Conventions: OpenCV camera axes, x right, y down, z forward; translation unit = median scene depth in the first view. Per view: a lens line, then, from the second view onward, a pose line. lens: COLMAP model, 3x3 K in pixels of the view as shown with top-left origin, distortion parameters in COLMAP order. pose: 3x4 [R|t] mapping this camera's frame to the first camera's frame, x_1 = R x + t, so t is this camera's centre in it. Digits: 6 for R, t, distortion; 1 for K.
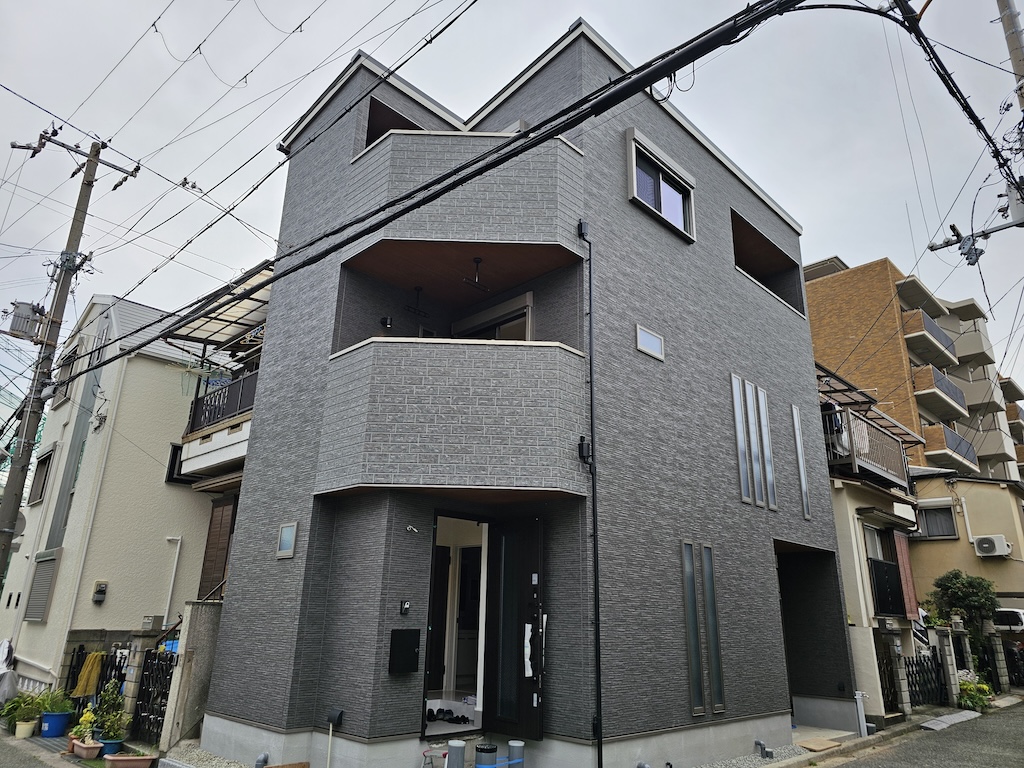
lens RADIAL K [[681.7, 0, 524.9], [0, 681.7, 380.7], [0, 0, 1]] dist [0.099902, -0.094025]
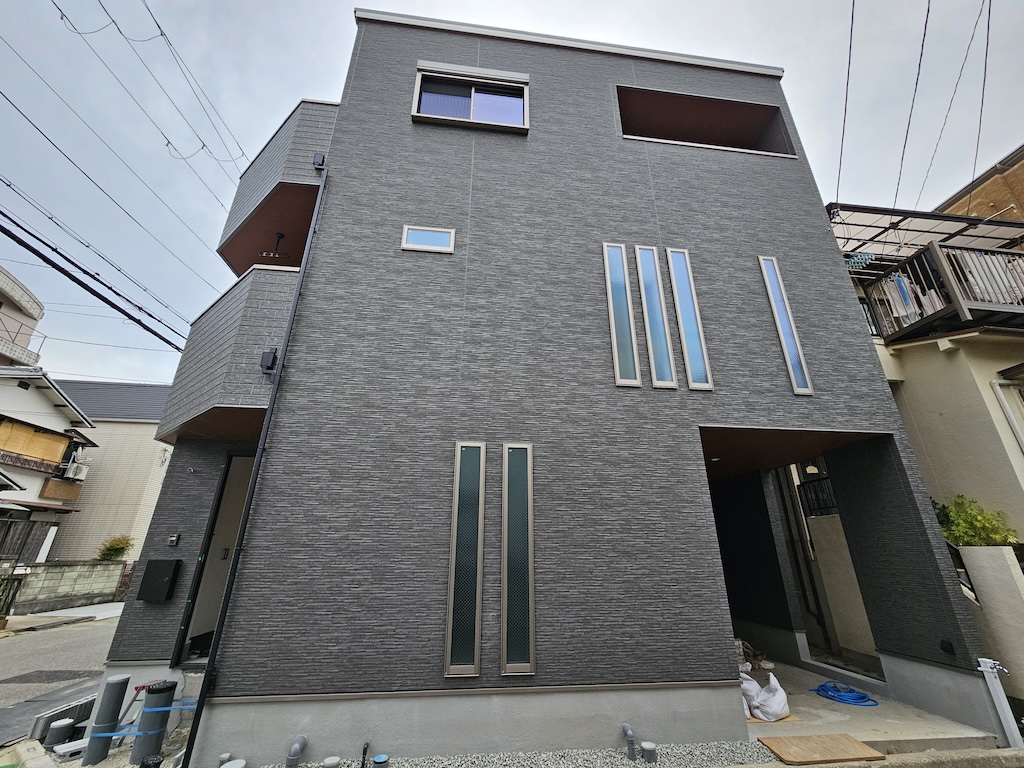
lens RADIAL K [[419.5, 0, 512.0], [0, 419.5, 384.0], [0, 0, 1]] dist [0.005493, -0.000286]
pose [[0.772903, -0.258484, -0.579488, 0.559979], [0.219811, 0.965787, -0.137618, 0.239705], [0.595234, -0.021012, 0.803278, 0.630901]]
